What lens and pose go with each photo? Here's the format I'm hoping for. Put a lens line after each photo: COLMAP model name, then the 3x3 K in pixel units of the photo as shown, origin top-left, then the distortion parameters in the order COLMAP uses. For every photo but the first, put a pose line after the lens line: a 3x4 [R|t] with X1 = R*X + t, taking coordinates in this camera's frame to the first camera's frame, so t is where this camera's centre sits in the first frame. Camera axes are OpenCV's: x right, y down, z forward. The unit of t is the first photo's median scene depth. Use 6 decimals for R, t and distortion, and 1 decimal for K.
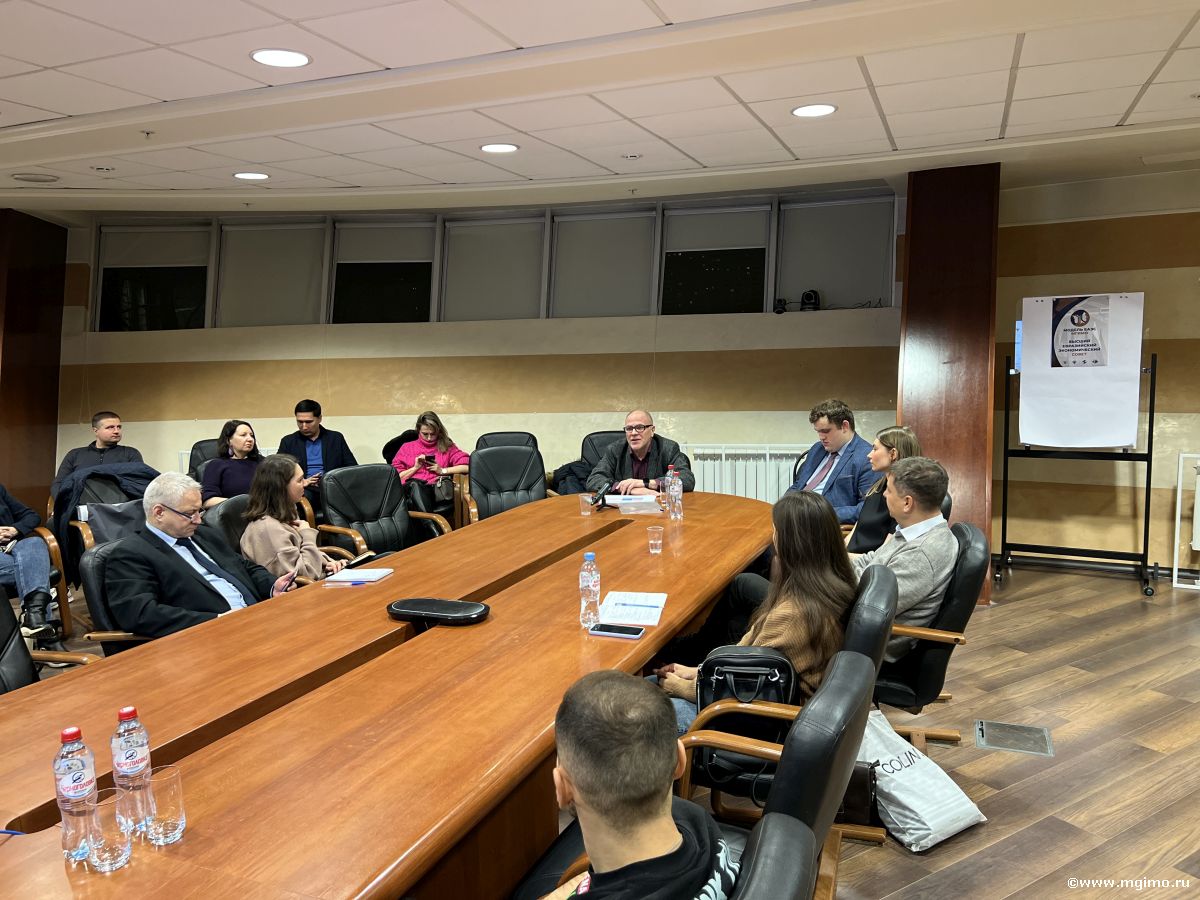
lens RADIAL K [[904.7, 0, 601.3], [0, 904.7, 452.8], [0, 0, 1]] dist [0.048101, -0.009870]
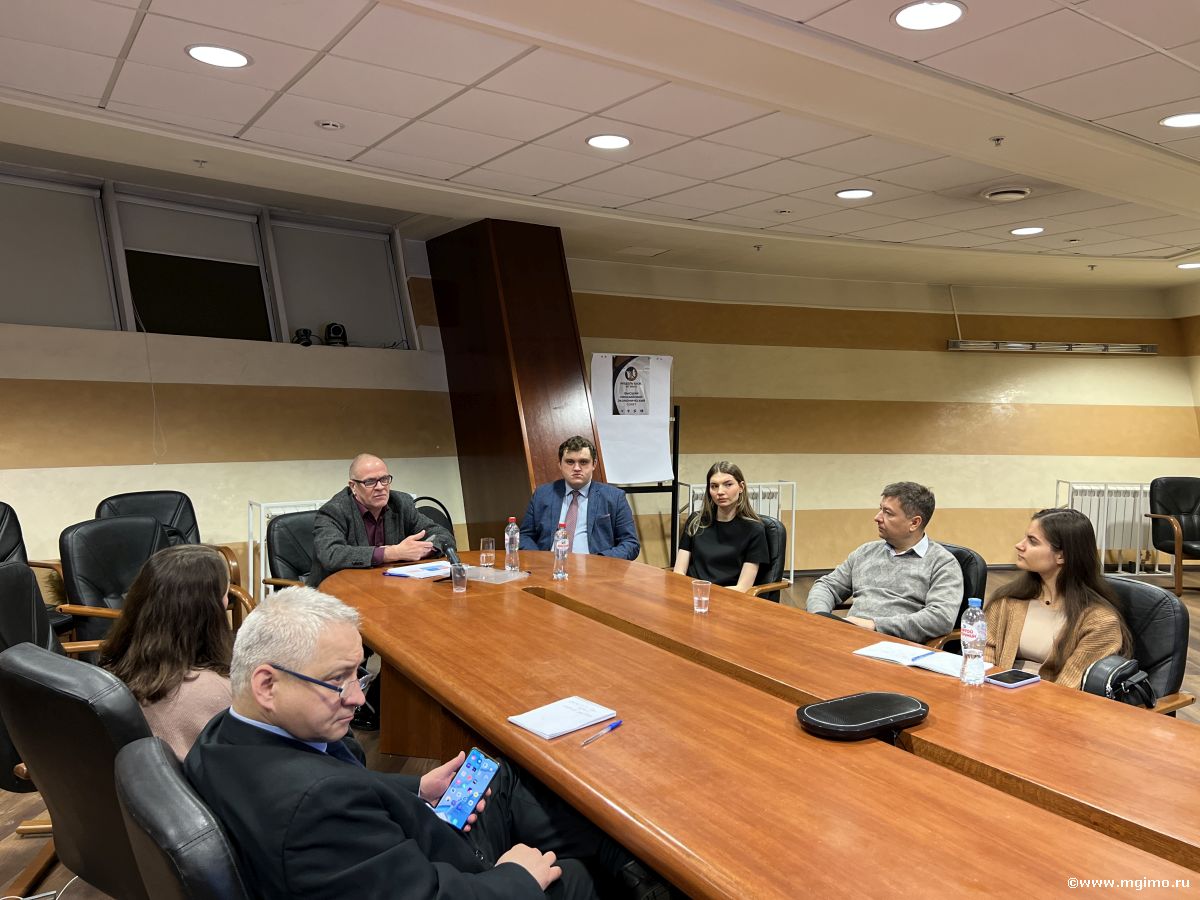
lens RADIAL K [[904.7, 0, 588.0], [0, 904.7, 446.8], [0, 0, 1]] dist [0.048101, -0.009870]
pose [[0.538247, -0.007630, 0.842752, -0.487718], [0.064834, 0.997371, -0.032379, -0.018598], [-0.840289, 0.072067, 0.537327, 0.421610]]
